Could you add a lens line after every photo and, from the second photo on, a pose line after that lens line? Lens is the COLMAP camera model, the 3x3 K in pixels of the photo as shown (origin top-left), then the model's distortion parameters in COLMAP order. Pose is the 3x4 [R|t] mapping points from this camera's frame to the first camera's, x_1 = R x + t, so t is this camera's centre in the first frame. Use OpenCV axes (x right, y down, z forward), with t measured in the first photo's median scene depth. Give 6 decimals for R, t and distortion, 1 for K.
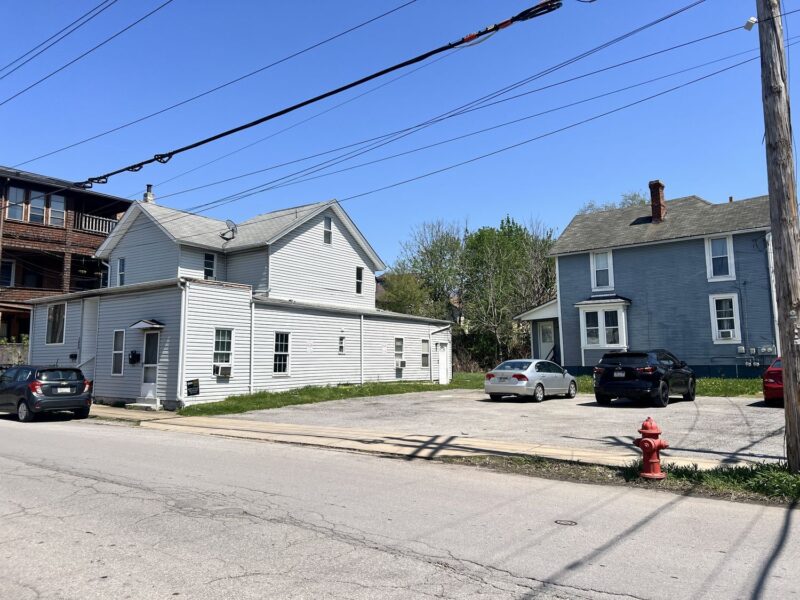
lens RADIAL K [[586.7, 0, 398.5], [0, 586.7, 286.0], [0, 0, 1]] dist [0.049566, -0.052086]
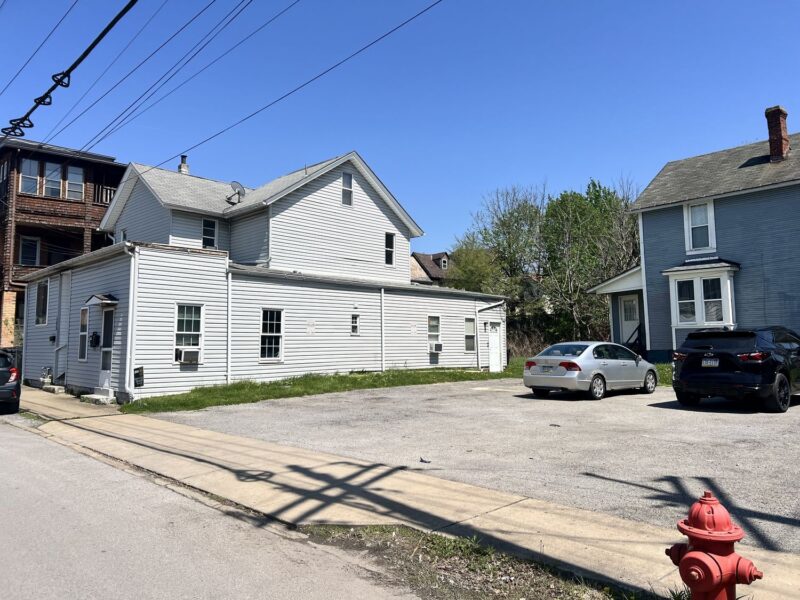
lens RADIAL K [[586.7, 0, 398.5], [0, 586.7, 286.0], [0, 0, 1]] dist [0.049566, -0.052086]
pose [[0.986190, -0.016769, -0.164769, 0.089453], [0.021615, 0.999384, 0.027663, 0.022664], [0.164204, -0.030842, 0.985944, 0.180952]]
